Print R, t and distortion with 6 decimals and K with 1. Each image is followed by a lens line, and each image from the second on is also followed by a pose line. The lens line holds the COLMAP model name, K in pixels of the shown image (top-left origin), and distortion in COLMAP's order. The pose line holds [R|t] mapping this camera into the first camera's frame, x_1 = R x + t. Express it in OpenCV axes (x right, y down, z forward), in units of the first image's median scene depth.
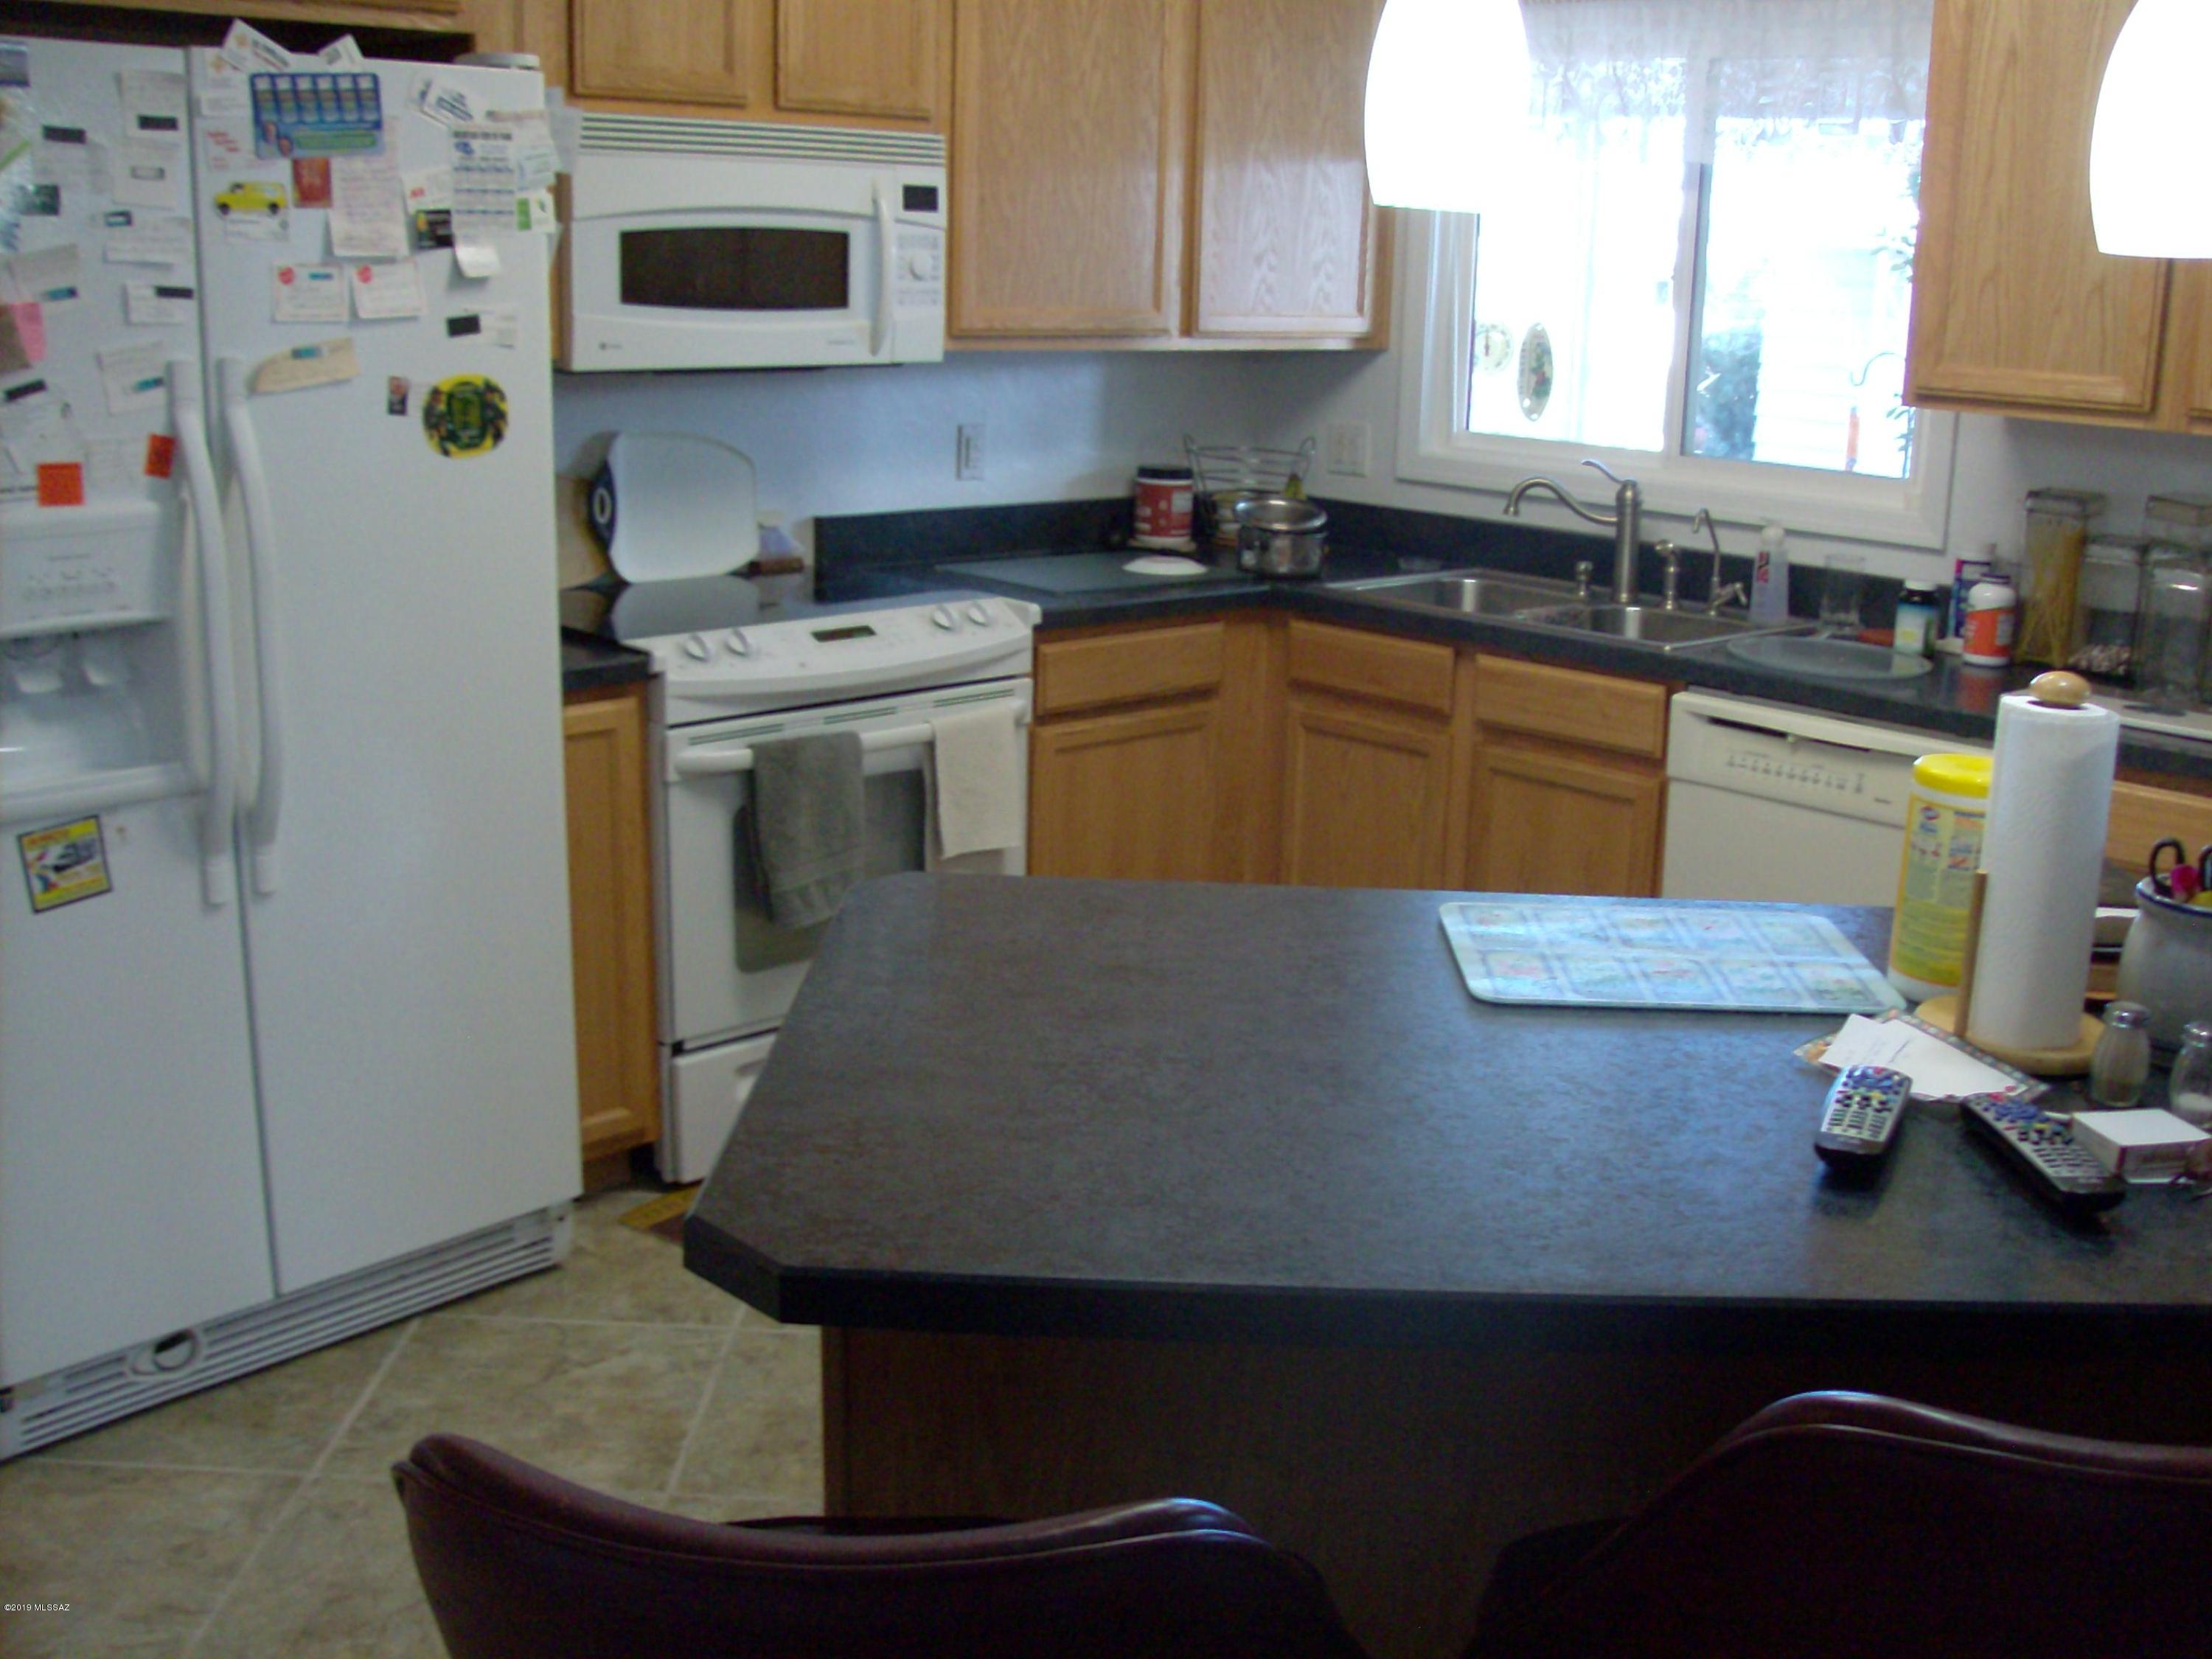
lens RADIAL K [[2271.8, 0, 1106.0], [0, 2271.8, 829.5], [0, 0, 1]] dist [-0.165014, 0.139127]
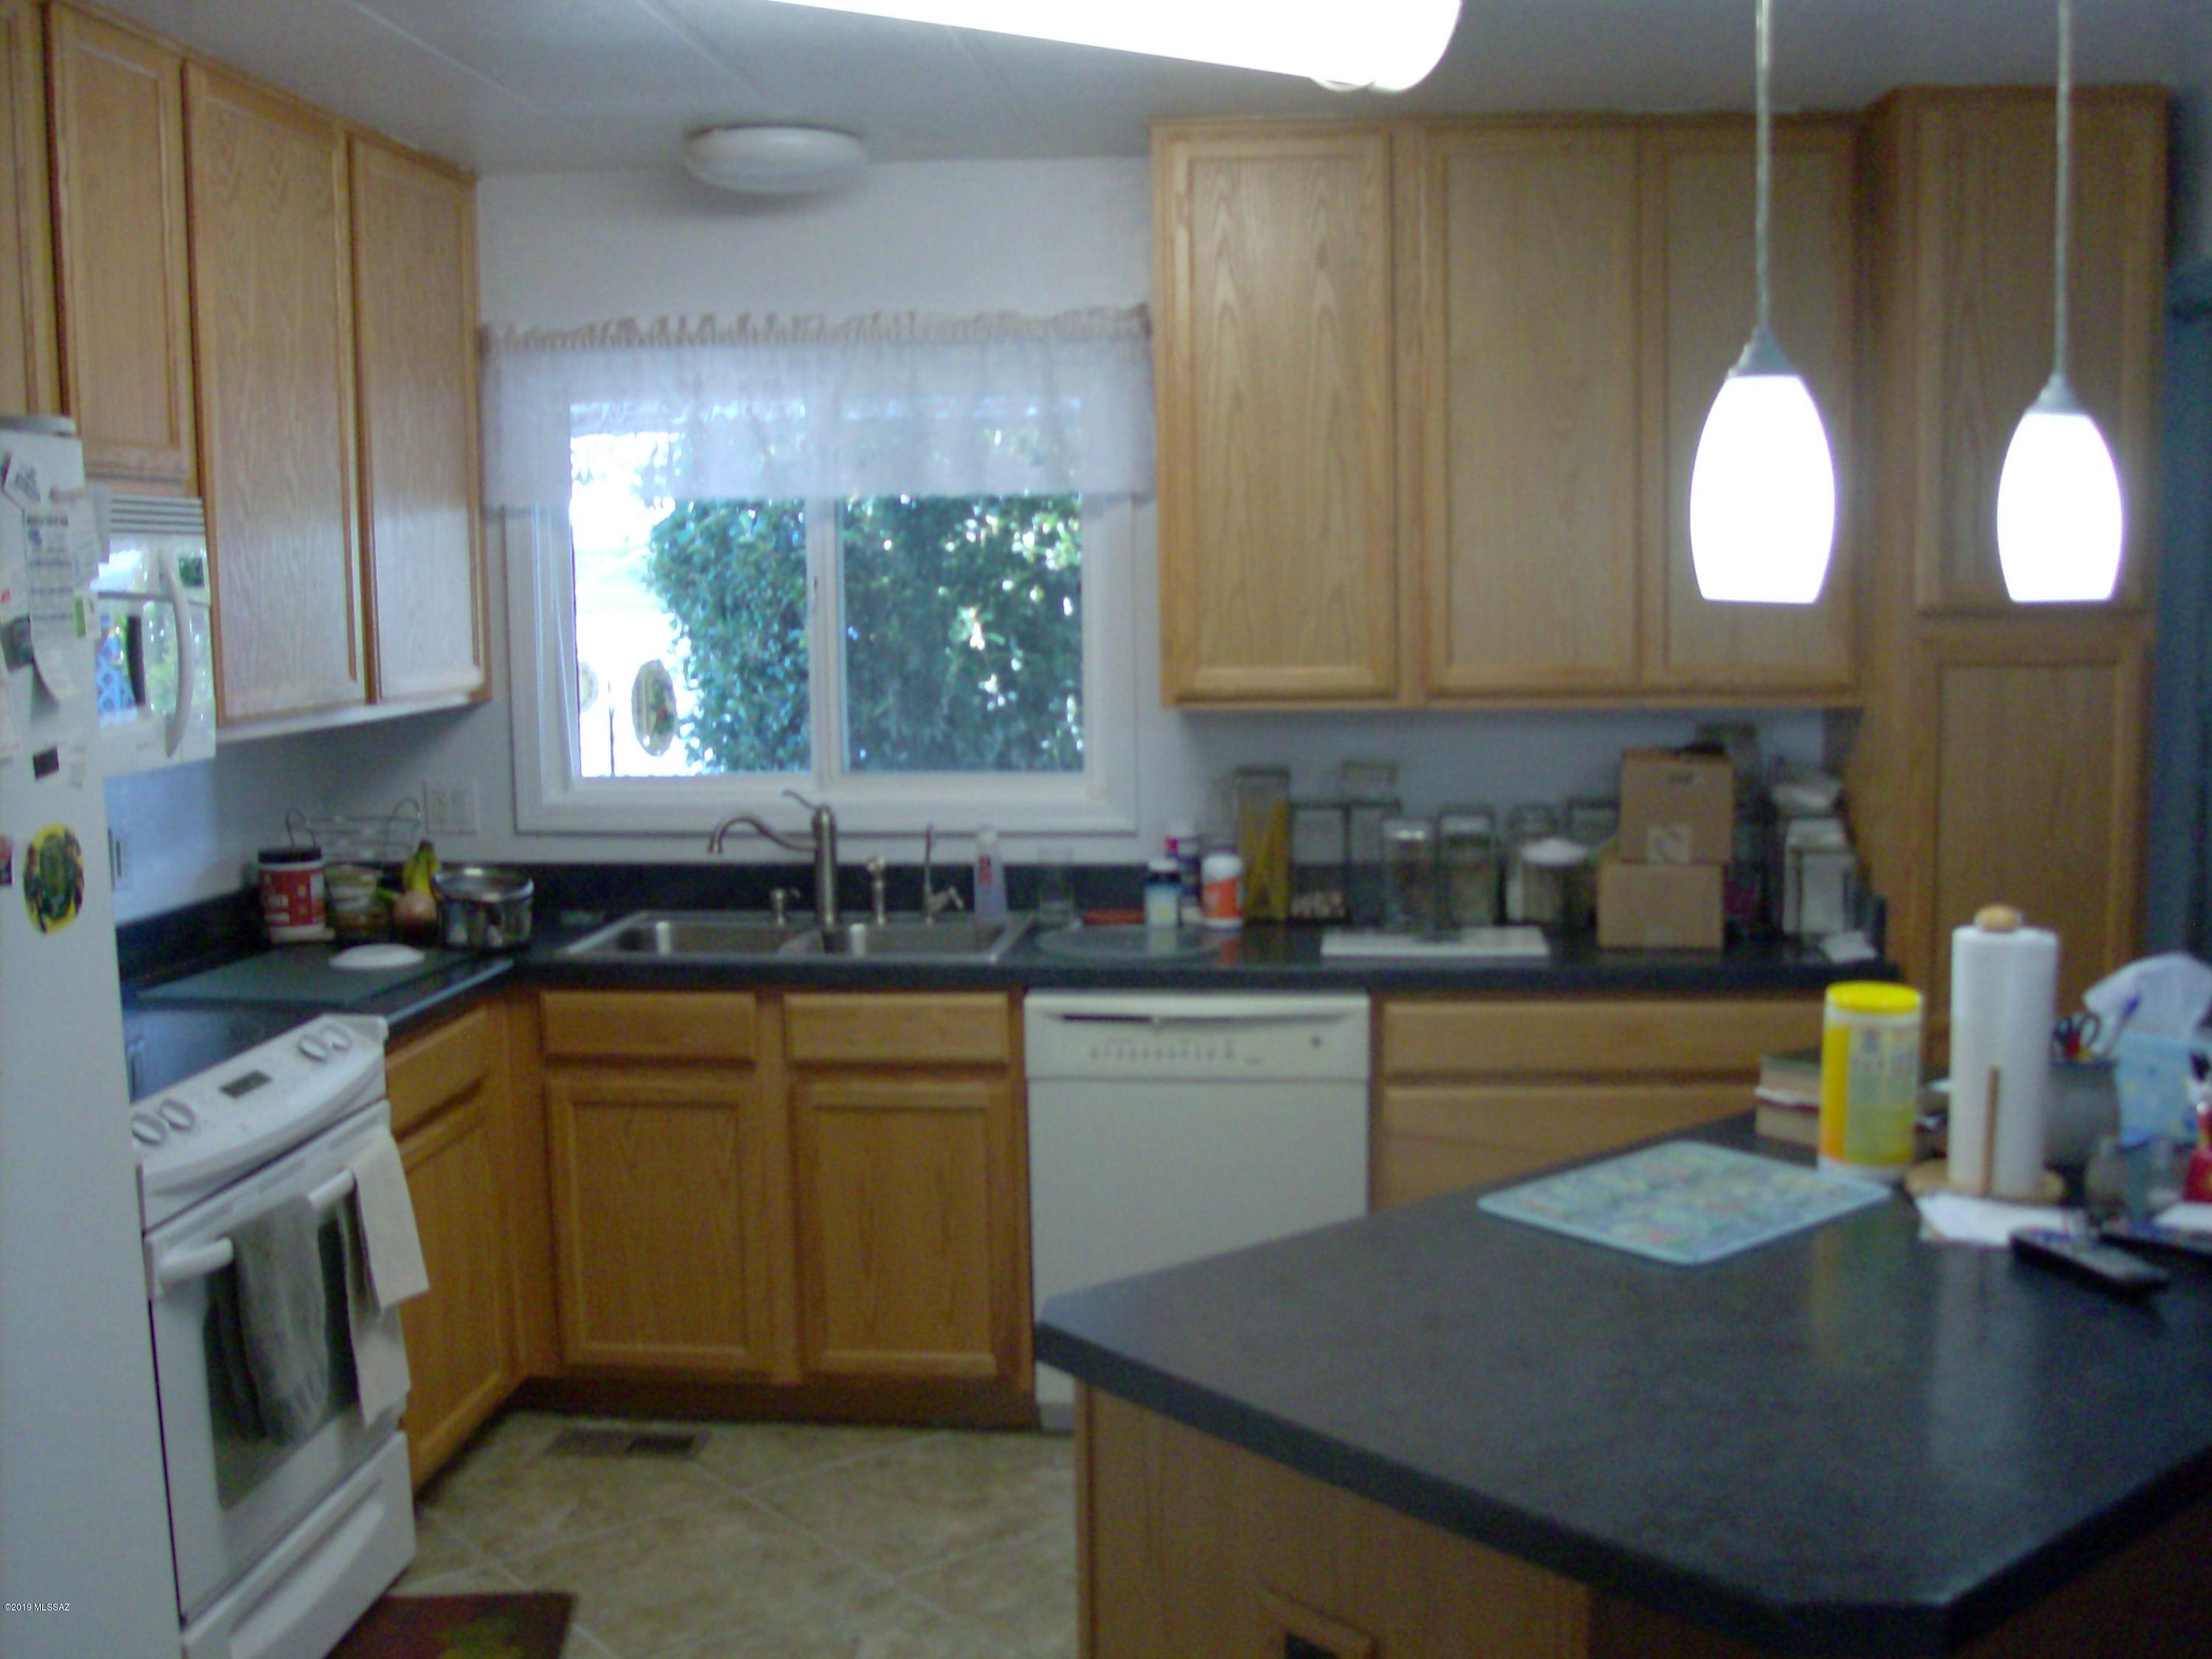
lens RADIAL K [[2306.7, 0, 1102.1], [0, 2306.7, 855.9], [0, 0, 1]] dist [-0.145960, 0.007004]
pose [[0.755427, -0.119527, 0.644239, -0.400498], [0.195254, 0.979616, -0.047202, -0.067290], [-0.625465, 0.161448, 0.763366, 0.143218]]
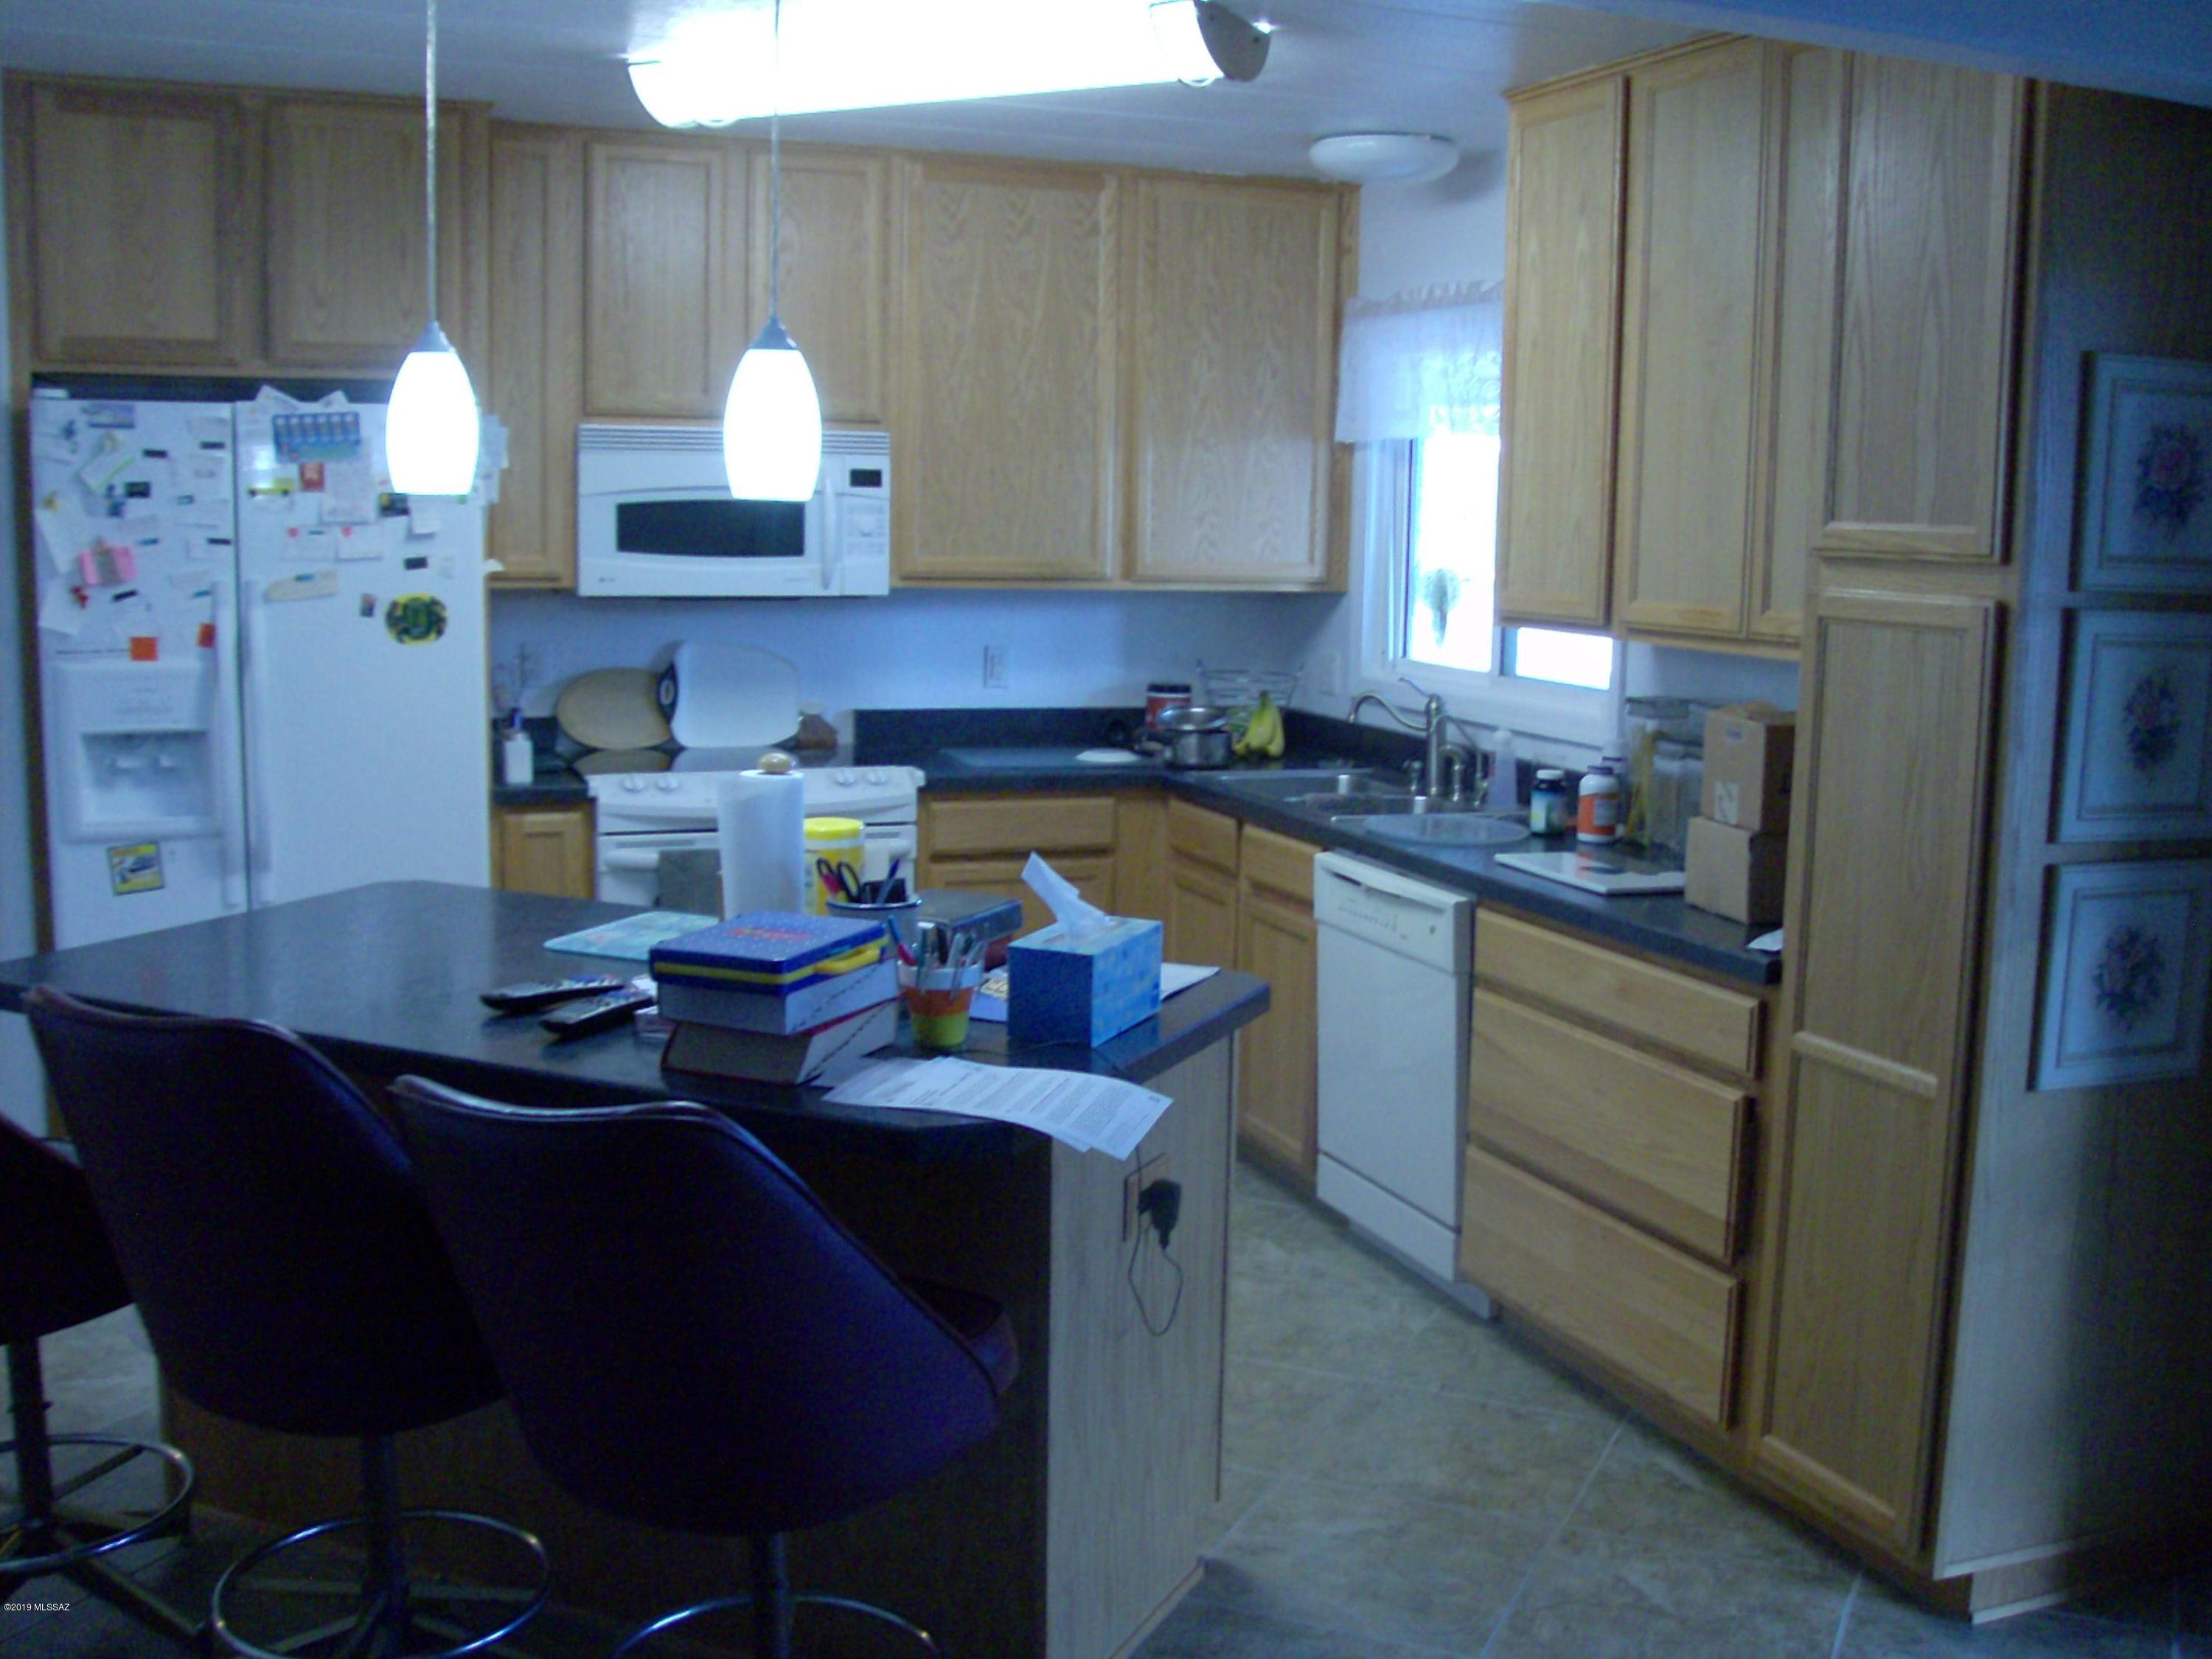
lens RADIAL K [[2271.8, 0, 1106.0], [0, 2271.8, 829.5], [0, 0, 1]] dist [-0.165014, 0.139127]
pose [[0.921489, 0.044703, -0.385824, 0.627177], [-0.089308, 0.991125, -0.098464, 0.062045], [0.377998, 0.125191, 0.917303, -0.211818]]
